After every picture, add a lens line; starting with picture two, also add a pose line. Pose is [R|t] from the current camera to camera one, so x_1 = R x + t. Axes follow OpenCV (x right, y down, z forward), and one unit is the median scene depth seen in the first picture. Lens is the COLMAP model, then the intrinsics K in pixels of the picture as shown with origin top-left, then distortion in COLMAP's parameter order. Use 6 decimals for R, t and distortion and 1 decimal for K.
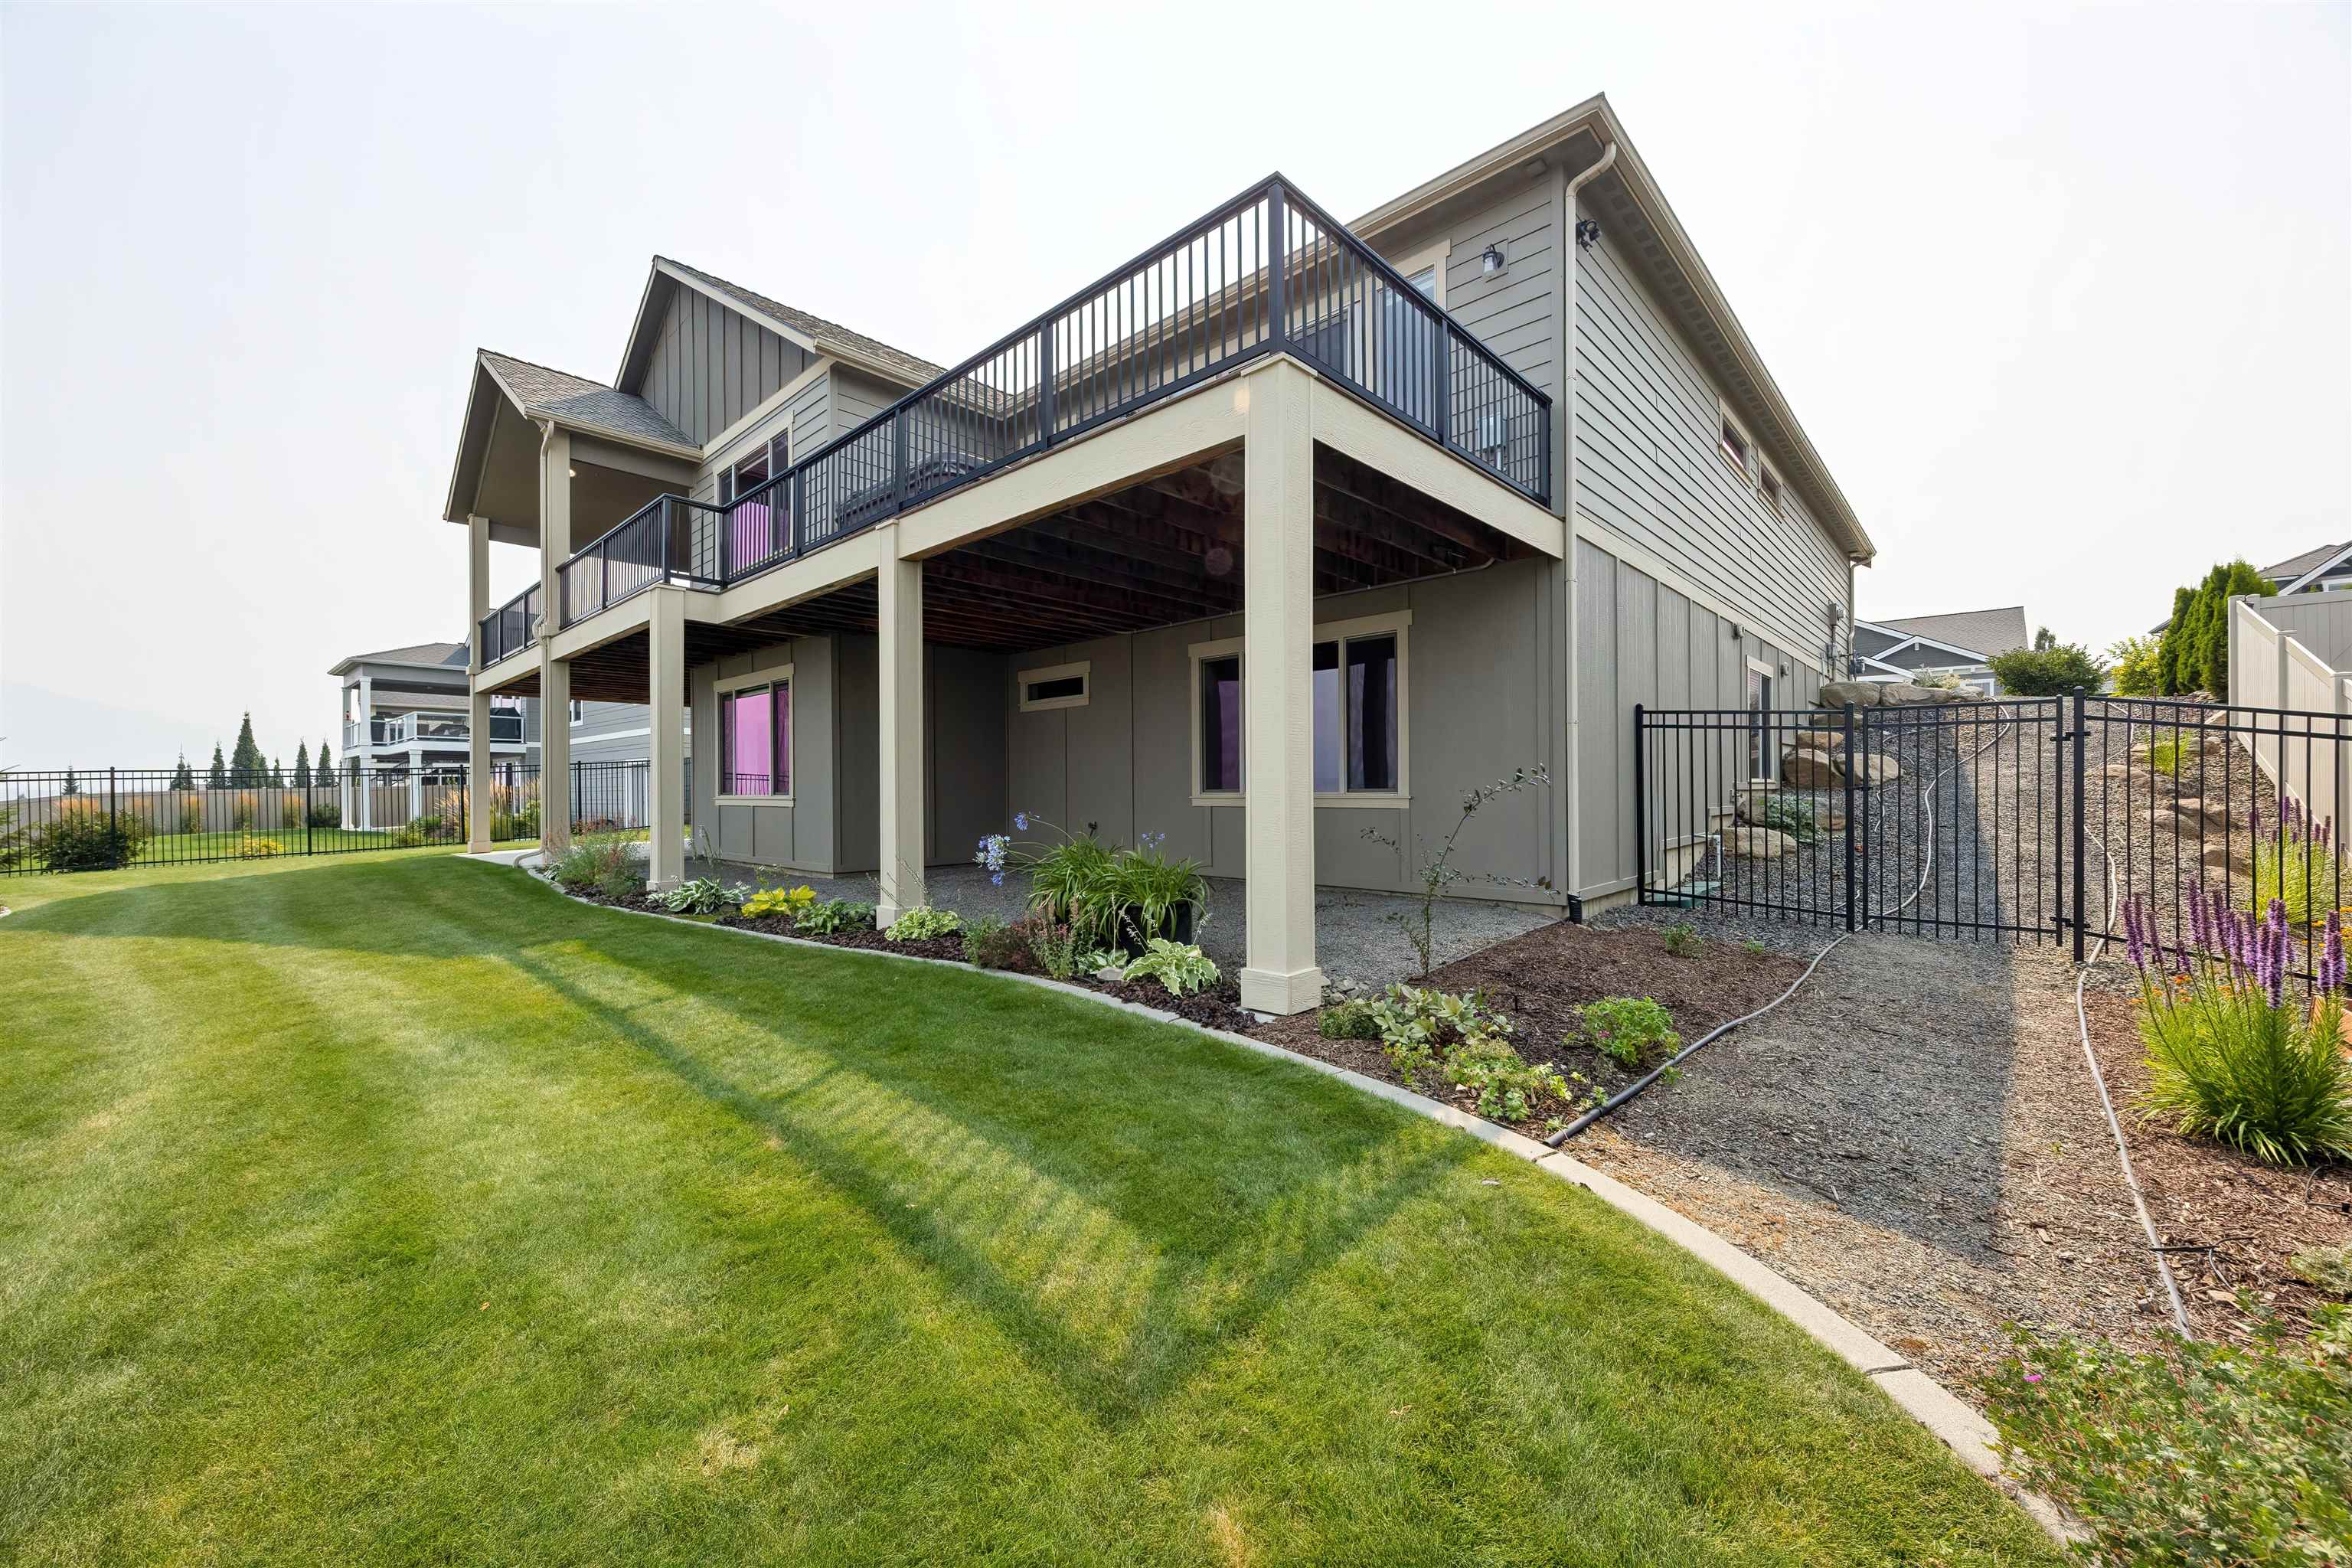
lens RADIAL K [[883.0, 0, 1177.6], [0, 883.0, 795.3], [0, 0, 1]] dist [0.011506, 0.000010]
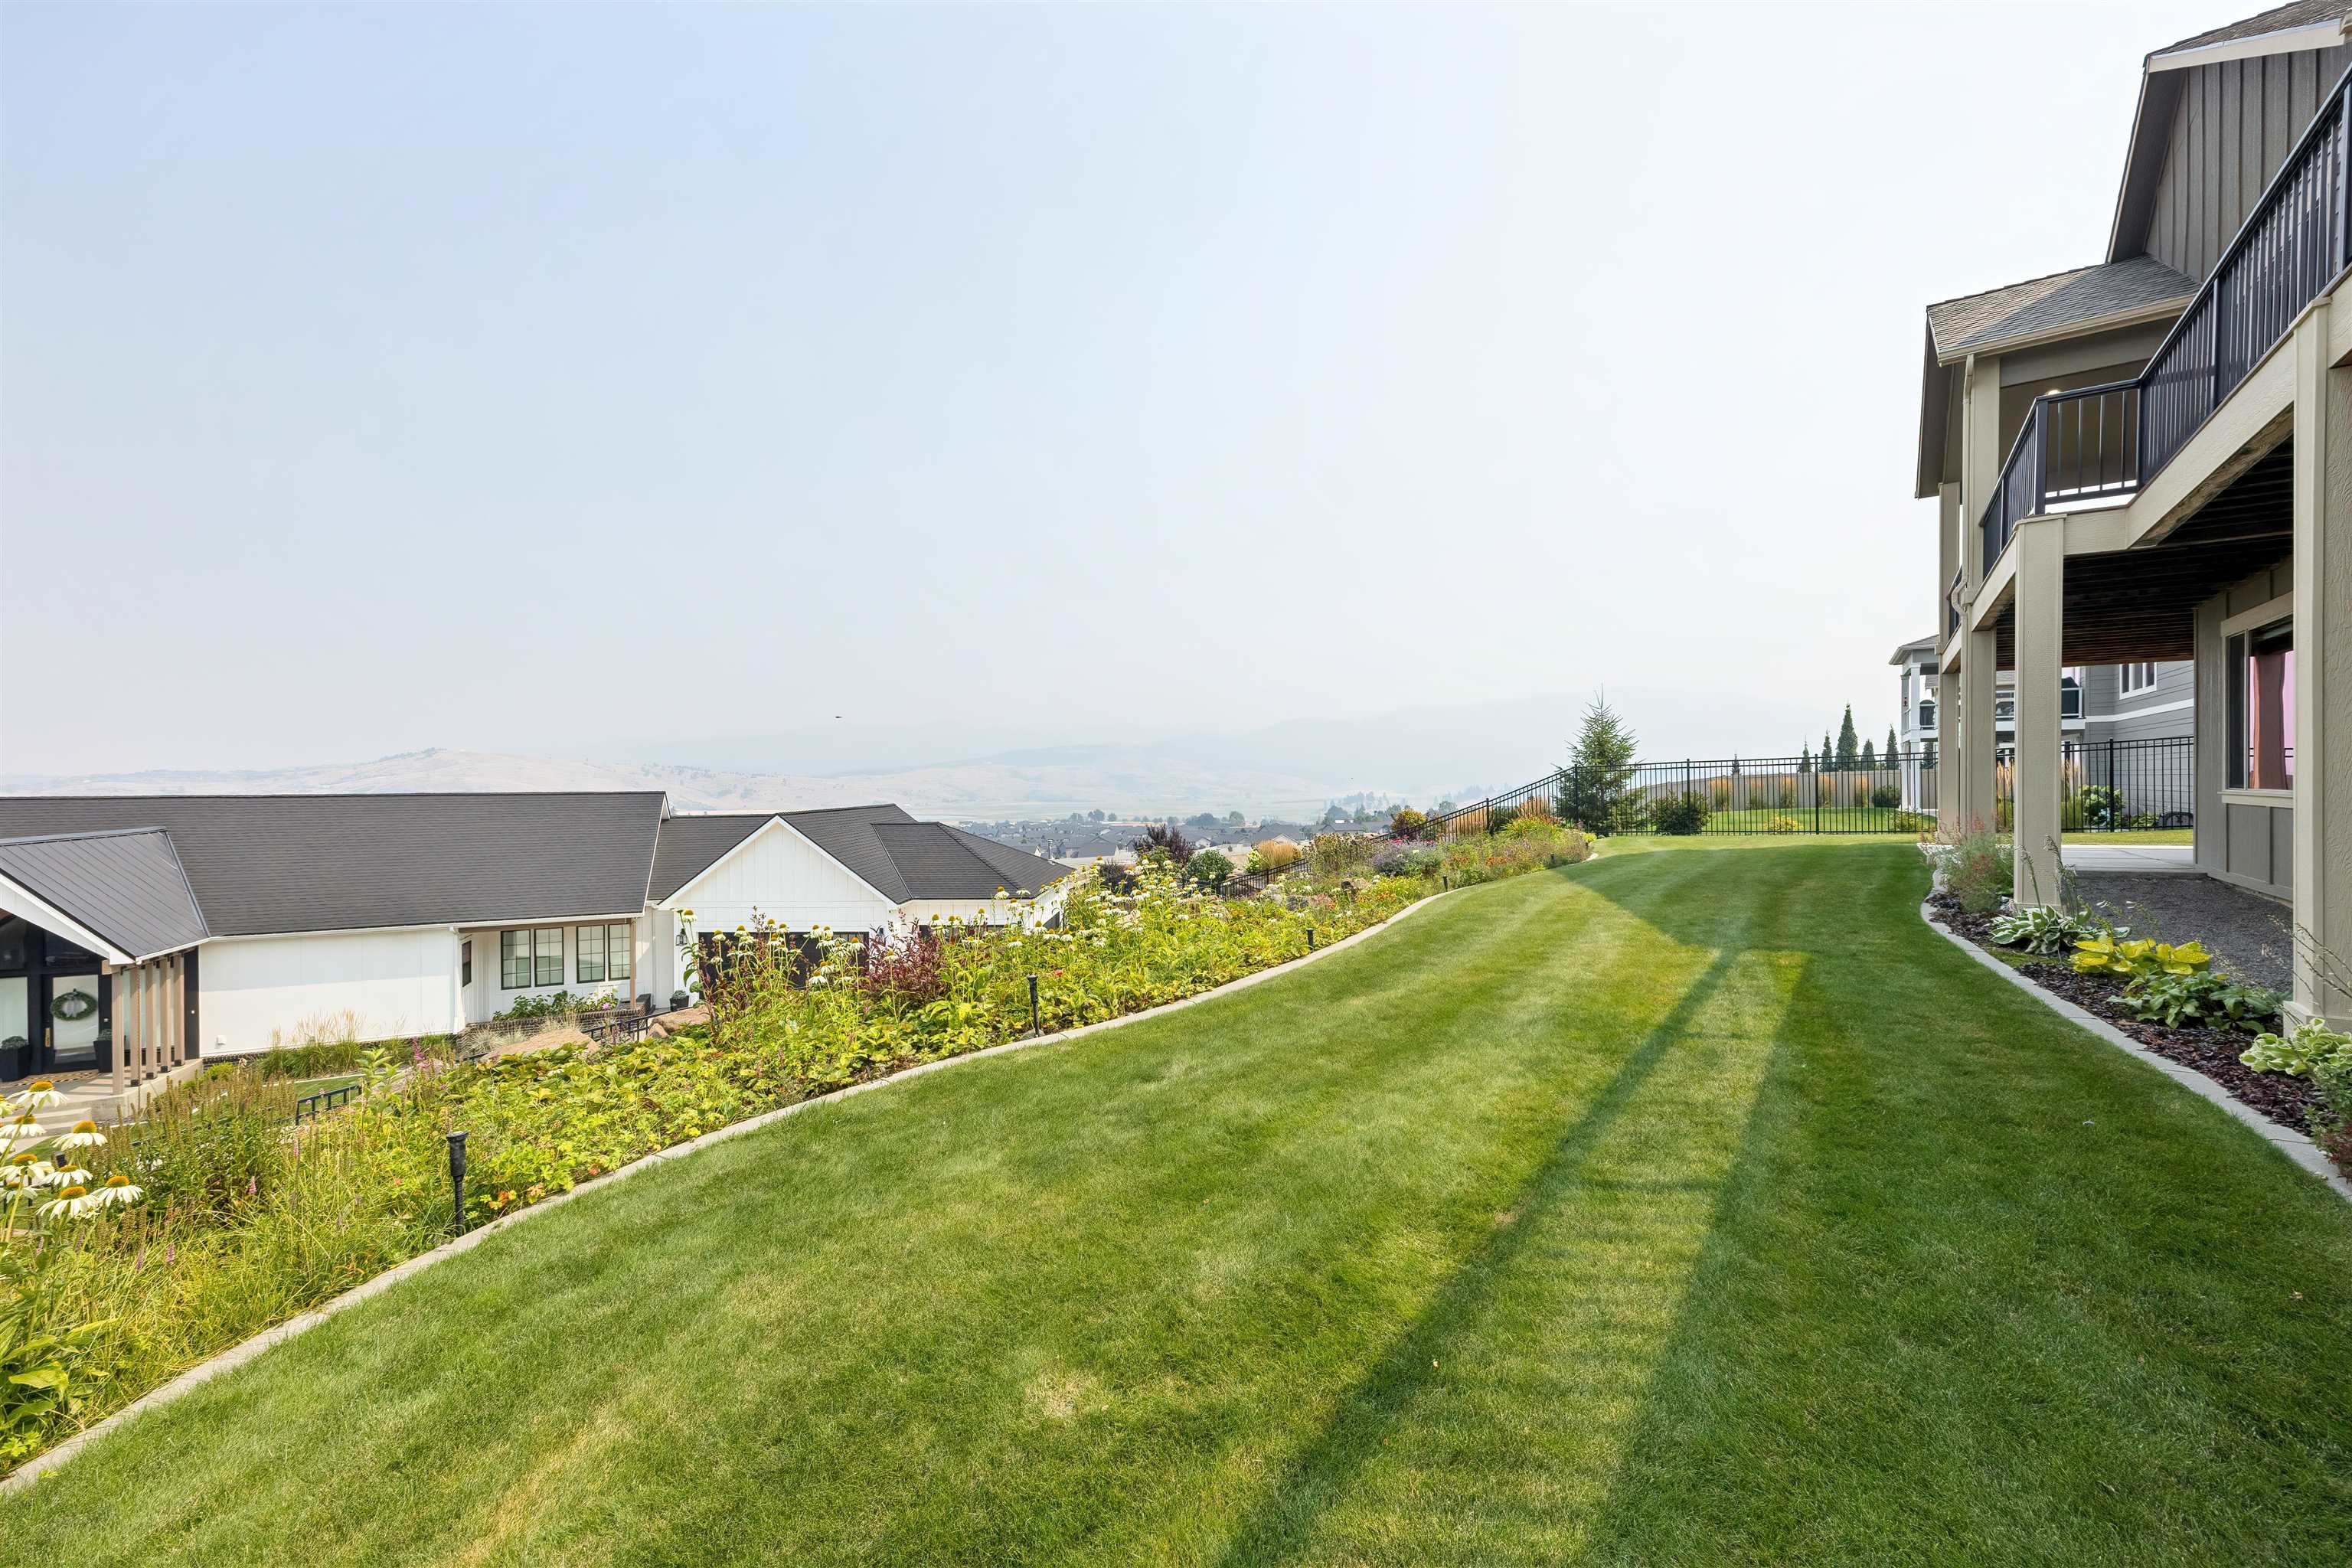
lens RADIAL K [[898.0, 0, 1182.6], [0, 898.0, 770.9], [0, 0, 1]] dist [0.009376, -0.000108]
pose [[0.107898, -0.003472, -0.994156, 0.067708], [-0.001312, 0.999993, -0.003635, -0.007521], [0.994161, 0.001696, 0.107893, 0.102037]]
